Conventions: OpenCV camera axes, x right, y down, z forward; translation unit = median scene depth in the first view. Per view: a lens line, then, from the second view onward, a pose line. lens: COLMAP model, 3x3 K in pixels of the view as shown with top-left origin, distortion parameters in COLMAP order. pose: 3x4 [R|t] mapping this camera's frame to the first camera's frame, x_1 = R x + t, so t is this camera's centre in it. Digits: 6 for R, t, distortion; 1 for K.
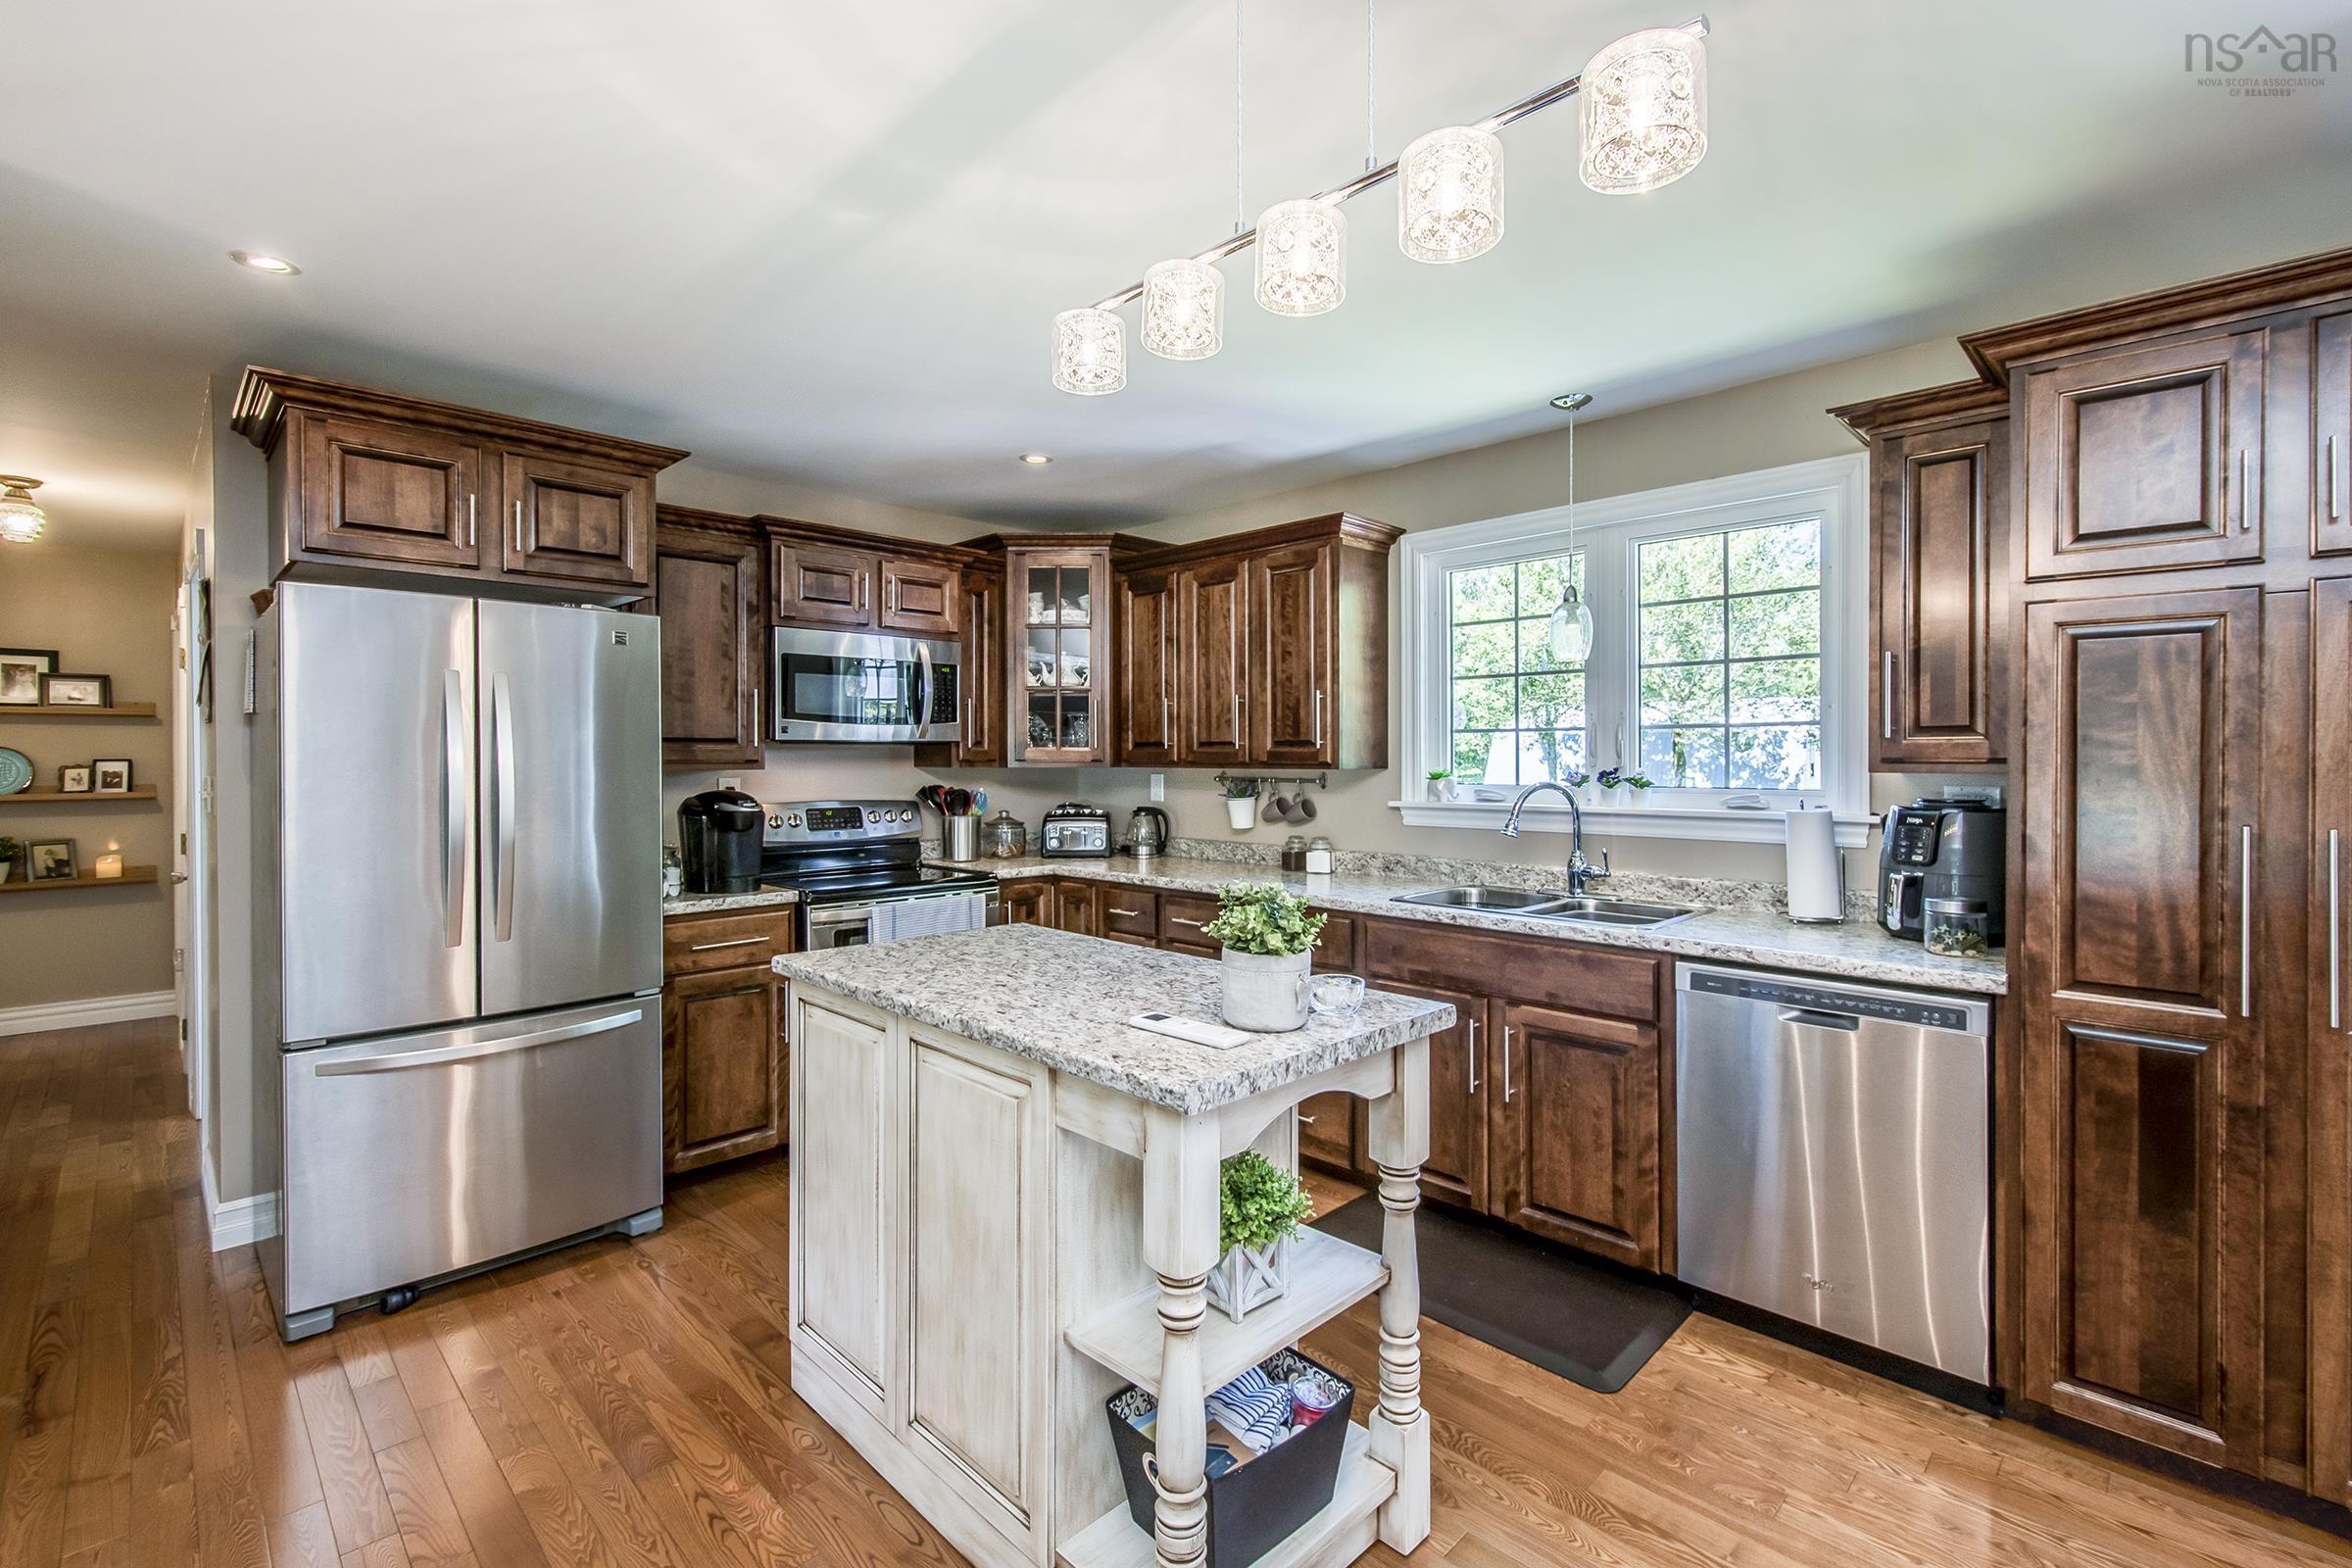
lens RADIAL K [[1029.2, 0, 1206.7], [0, 1029.2, 759.6], [0, 0, 1]] dist [0.002334, 0.000510]
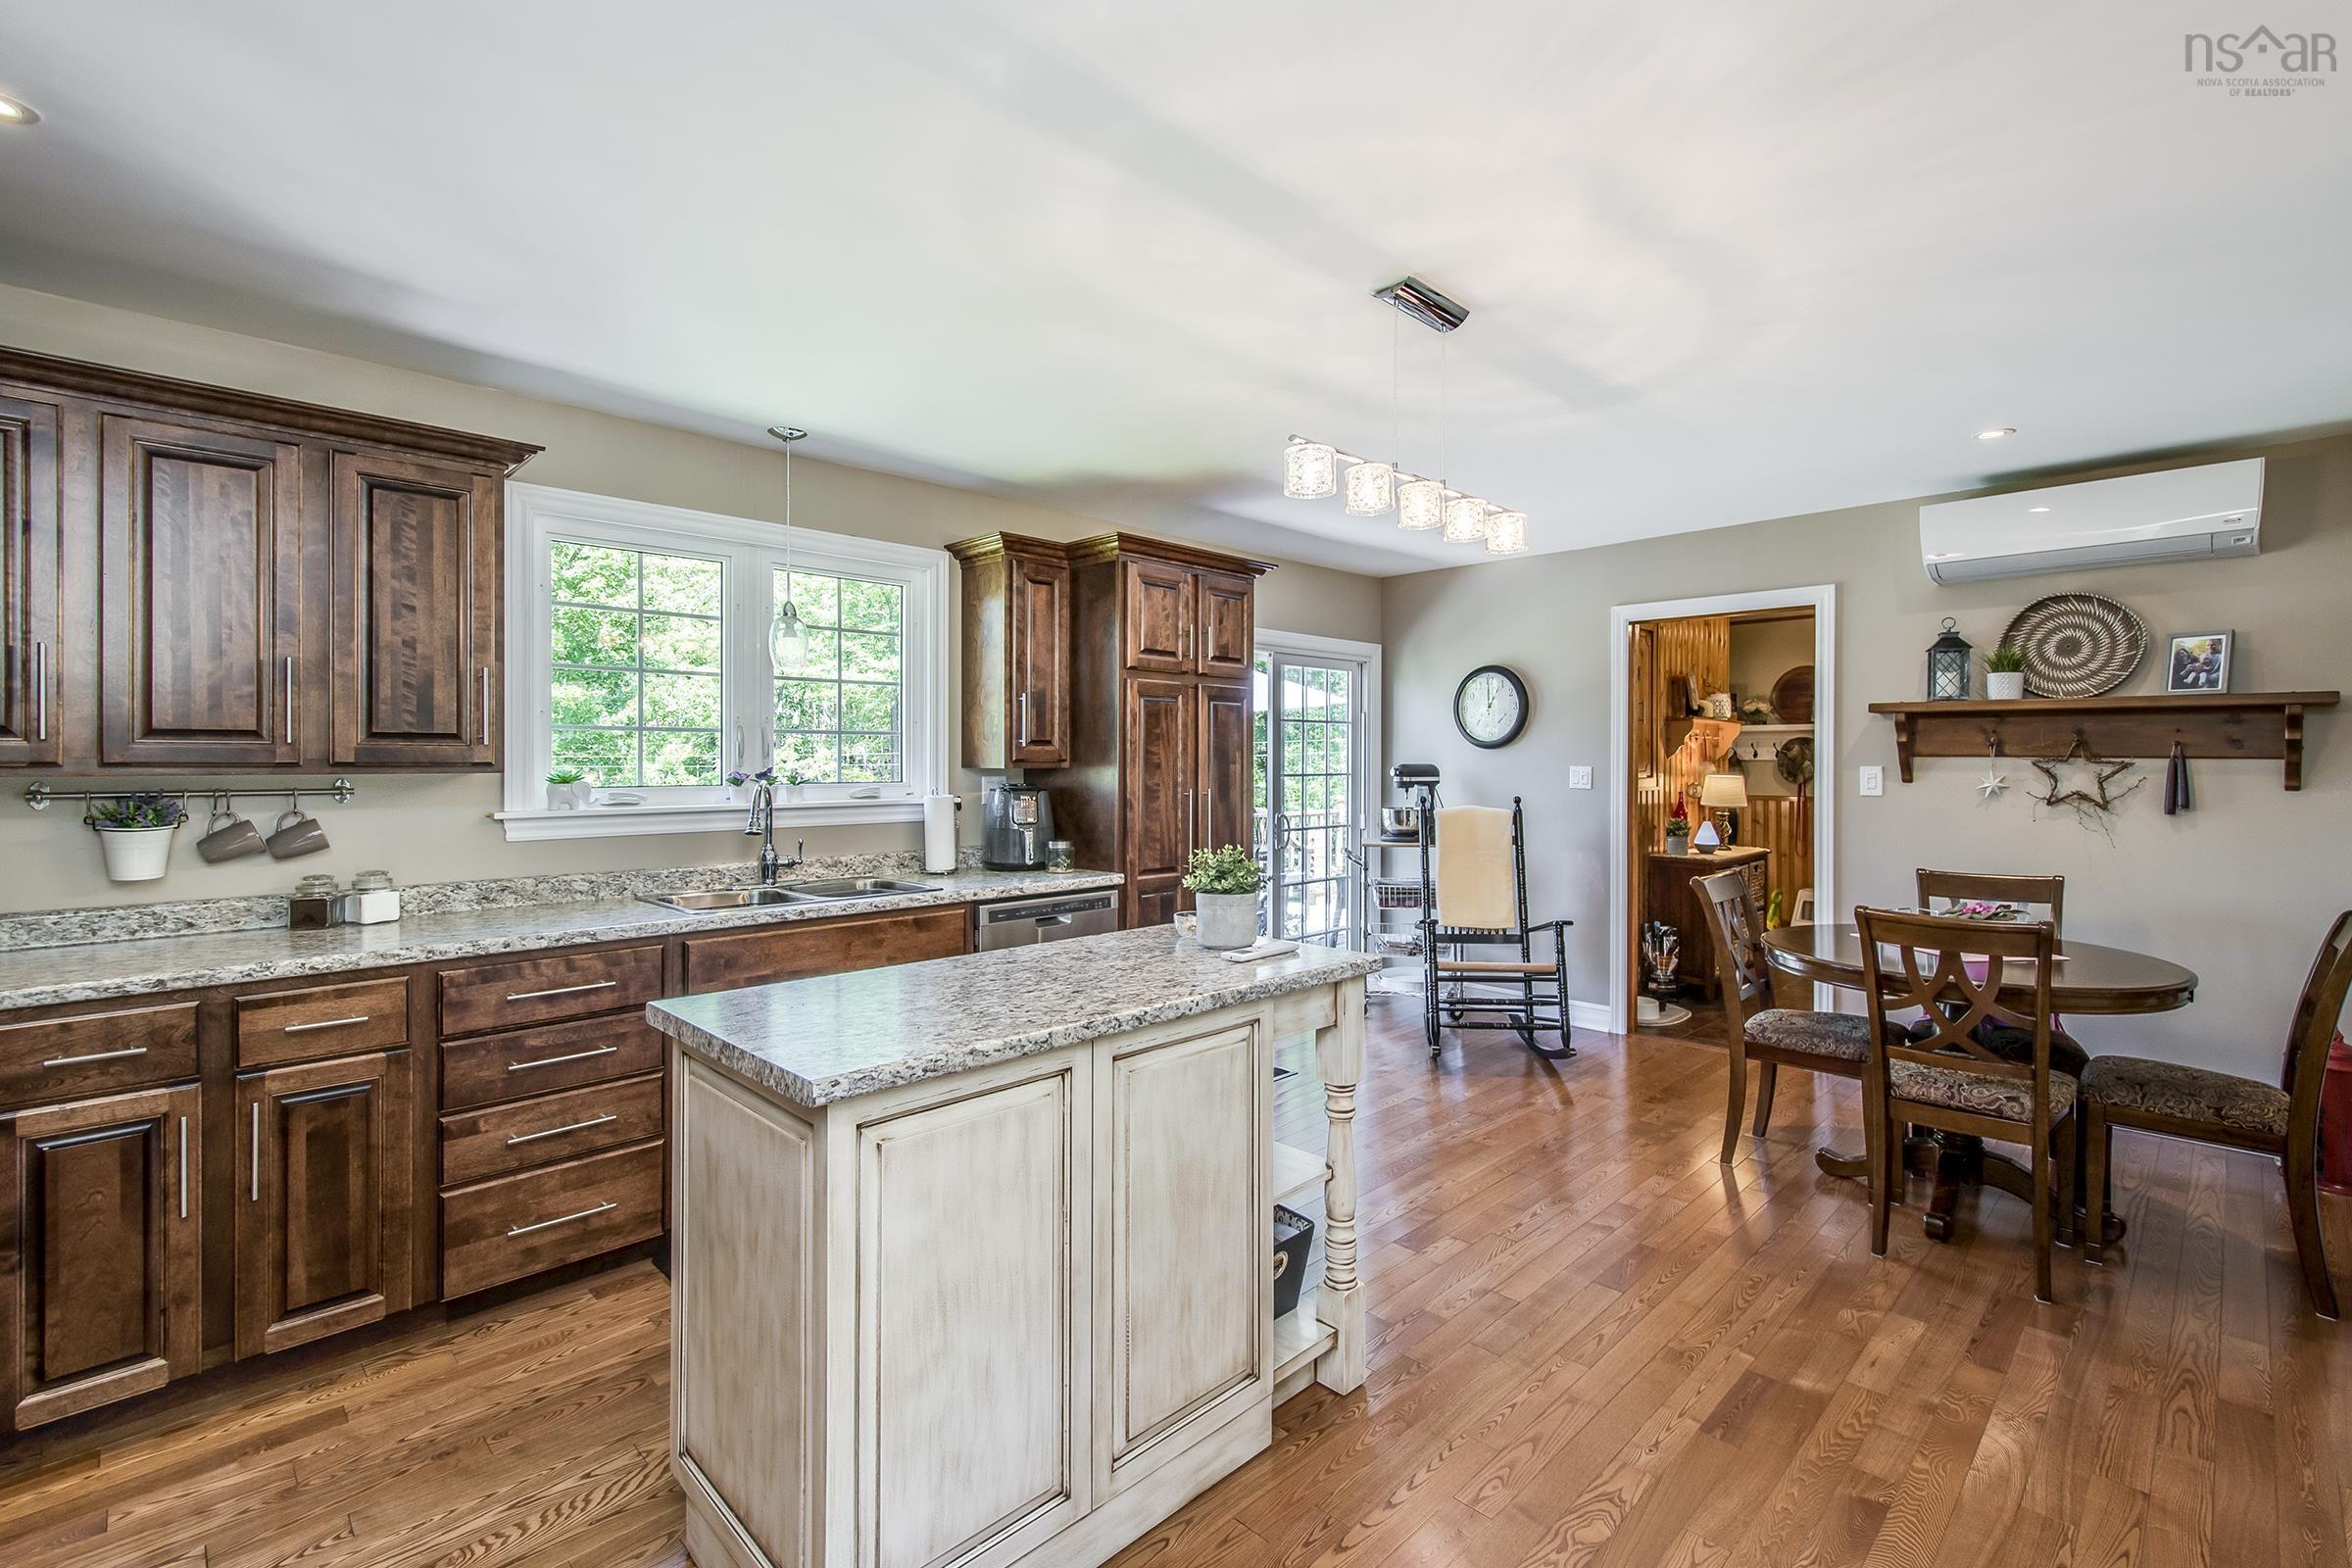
lens RADIAL K [[1029.2, 0, 1206.7], [0, 1029.2, 759.6], [0, 0, 1]] dist [0.002334, 0.000510]
pose [[0.000276, 0.000120, 1.000000, -0.732989], [-0.000508, 1.000000, -0.000120, -0.000526], [-1.000000, -0.000508, 0.000276, 0.547533]]
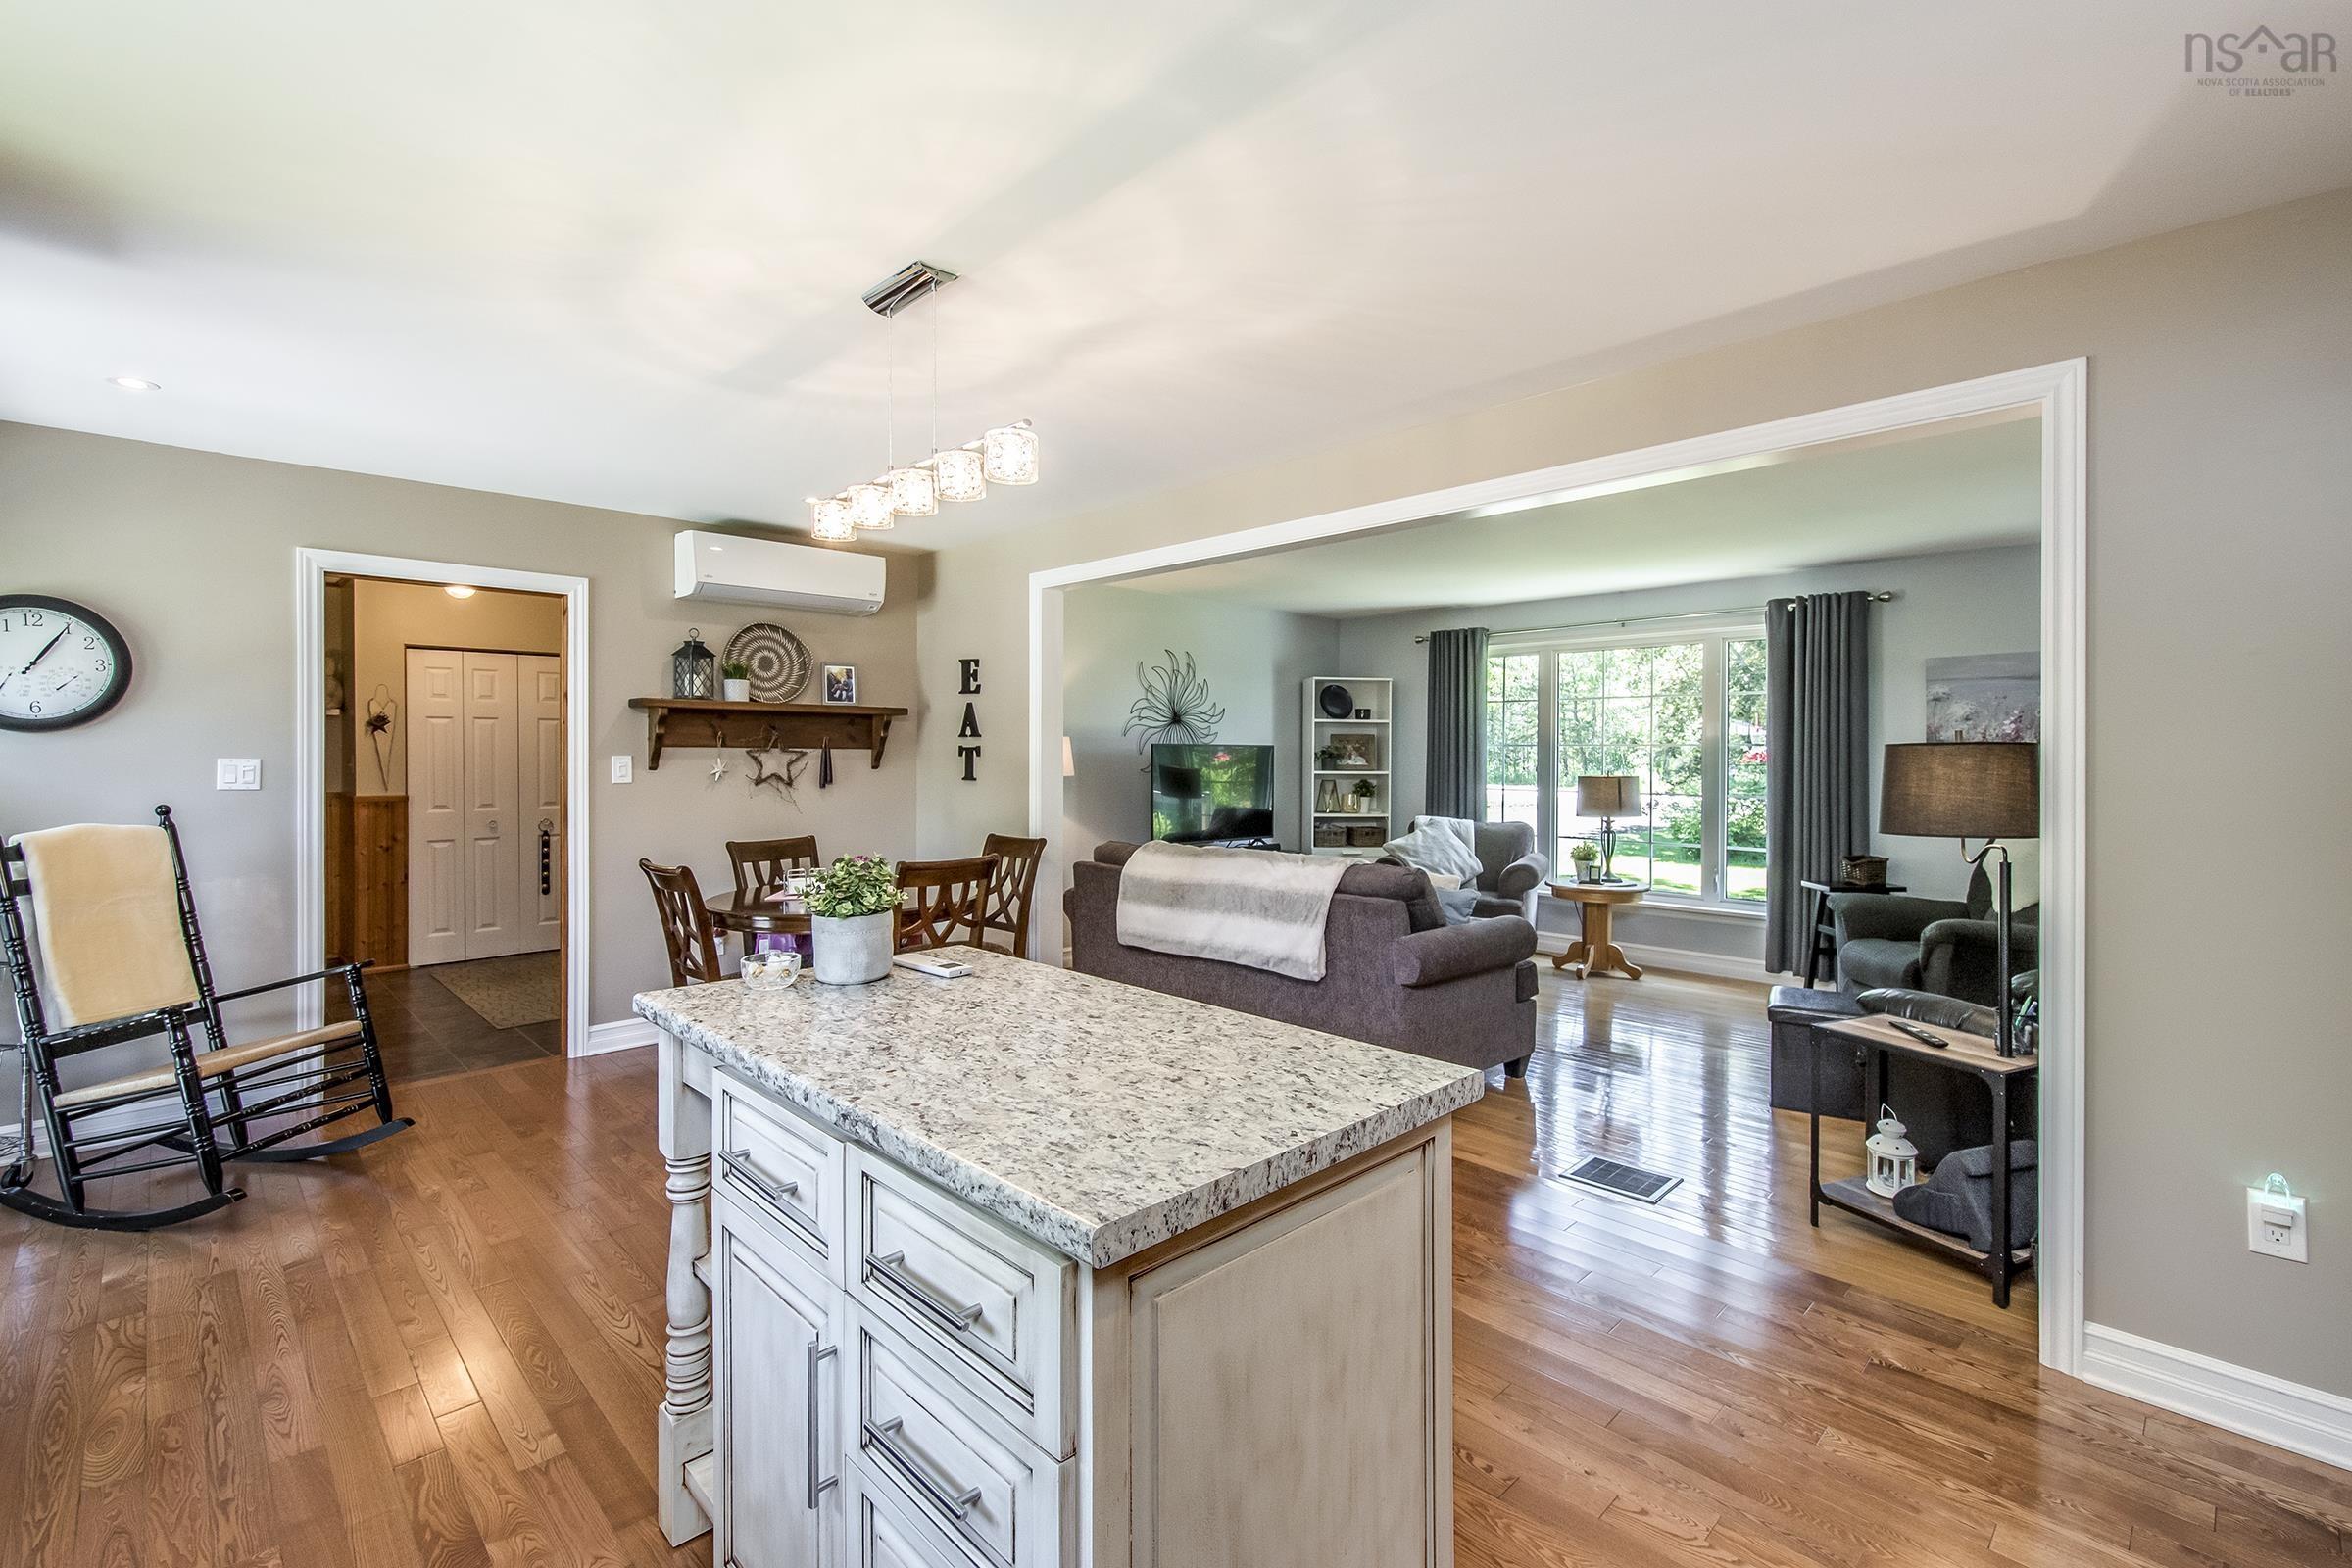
lens RADIAL K [[1029.2, 0, 1206.7], [0, 1029.2, 759.6], [0, 0, 1]] dist [0.002334, 0.000510]
pose [[-0.999933, -0.001018, 0.011548, -0.192489], [-0.000900, 0.999948, 0.010180, -0.002568], [-0.011558, 0.010169, -0.999881, 1.142931]]
